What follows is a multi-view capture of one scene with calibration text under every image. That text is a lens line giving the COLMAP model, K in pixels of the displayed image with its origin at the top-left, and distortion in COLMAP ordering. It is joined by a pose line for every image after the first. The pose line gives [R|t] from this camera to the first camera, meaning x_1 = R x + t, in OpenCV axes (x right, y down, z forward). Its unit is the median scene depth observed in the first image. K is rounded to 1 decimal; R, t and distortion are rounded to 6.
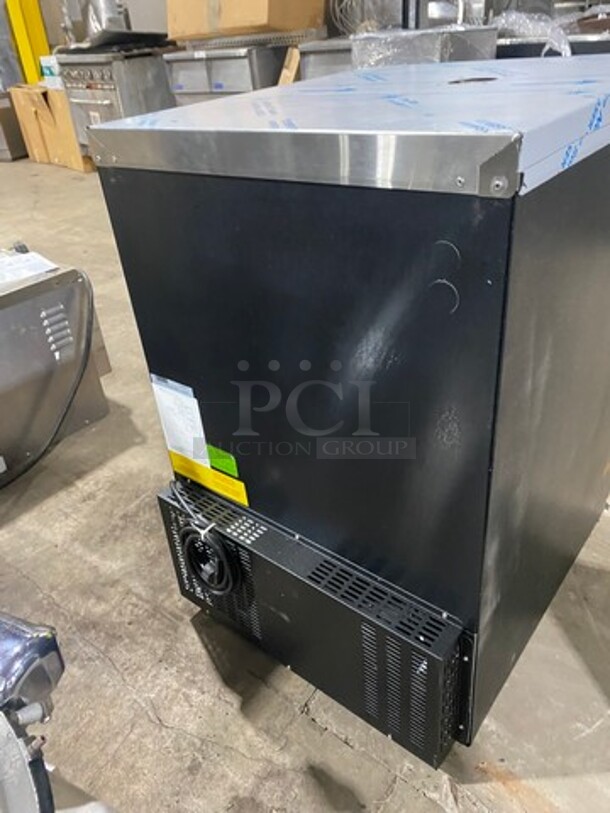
lens RADIAL K [[609.7, 0, 307.9], [0, 609.7, 403.0], [0, 0, 1]] dist [-0.007615, 0.002690]
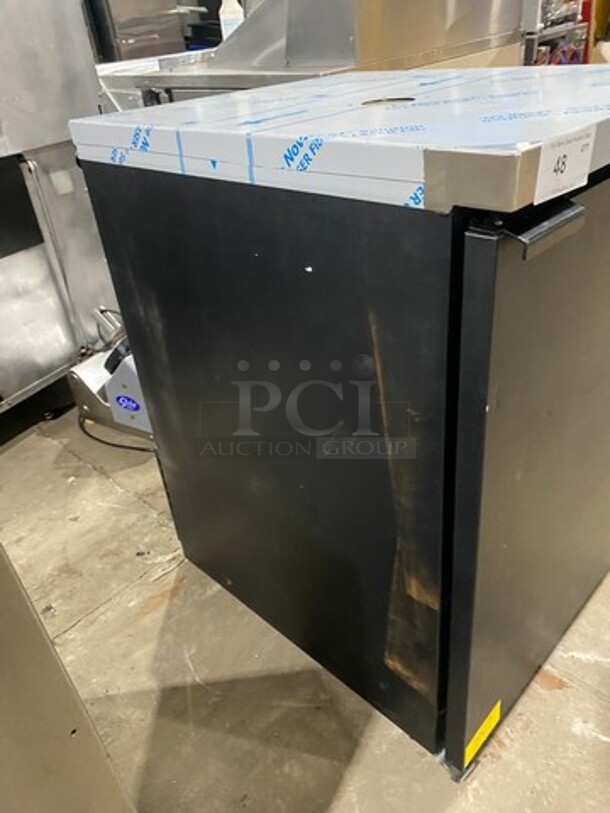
lens RADIAL K [[609.7, 0, 307.9], [0, 609.7, 403.0], [0, 0, 1]] dist [-0.007615, 0.002690]
pose [[-0.070039, 0.615206, -0.785249, 0.796567], [-0.440642, 0.687140, 0.577645, -0.444284], [0.894947, 0.386471, 0.222959, 0.554965]]
